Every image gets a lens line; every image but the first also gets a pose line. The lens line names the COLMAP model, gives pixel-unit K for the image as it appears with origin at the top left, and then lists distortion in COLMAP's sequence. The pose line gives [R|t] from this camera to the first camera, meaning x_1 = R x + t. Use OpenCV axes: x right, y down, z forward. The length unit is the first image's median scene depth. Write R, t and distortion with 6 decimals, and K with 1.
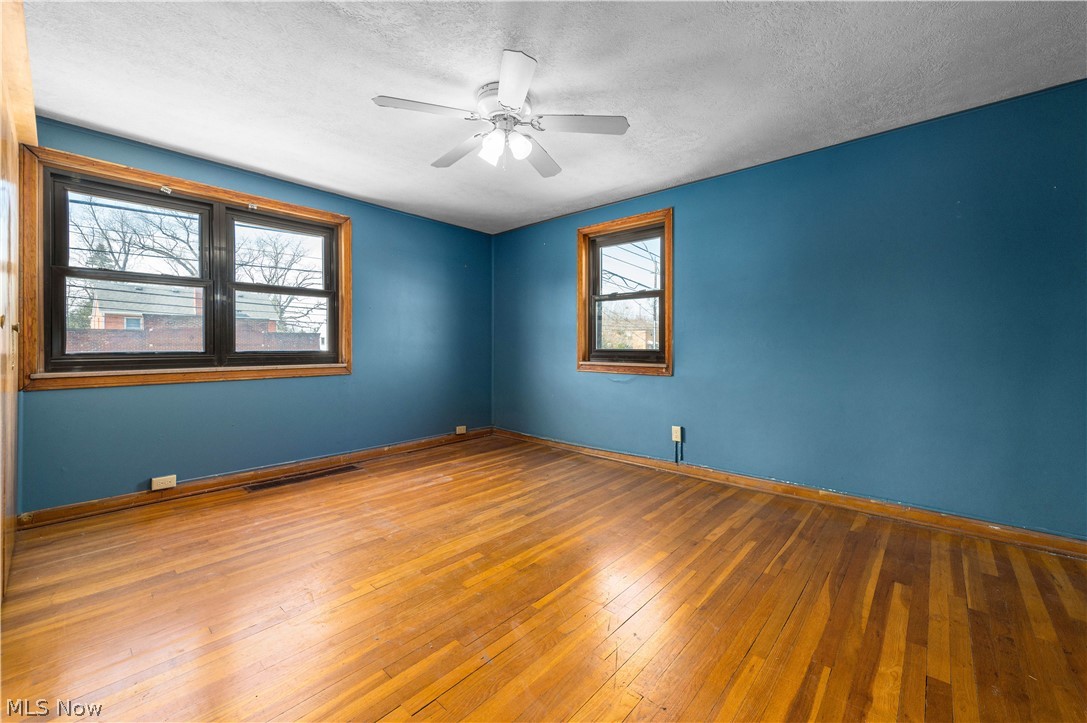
lens RADIAL K [[431.9, 0, 541.5], [0, 431.9, 349.7], [0, 0, 1]] dist [0.012230, -0.002047]
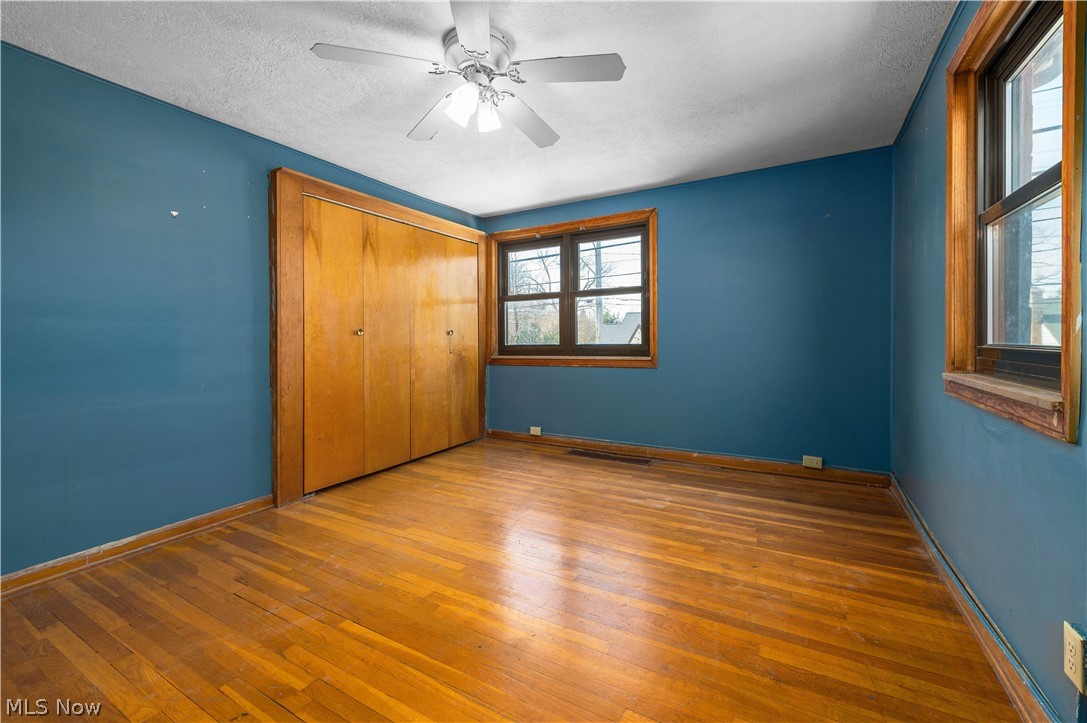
lens RADIAL K [[431.9, 0, 574.7], [0, 431.9, 345.3], [0, 0, 1]] dist [0.012230, -0.002047]
pose [[0.238597, 0.008148, -0.971085, 0.547852], [0.002823, 0.999955, 0.009083, -0.005295], [0.971115, -0.004908, 0.238563, 0.688367]]
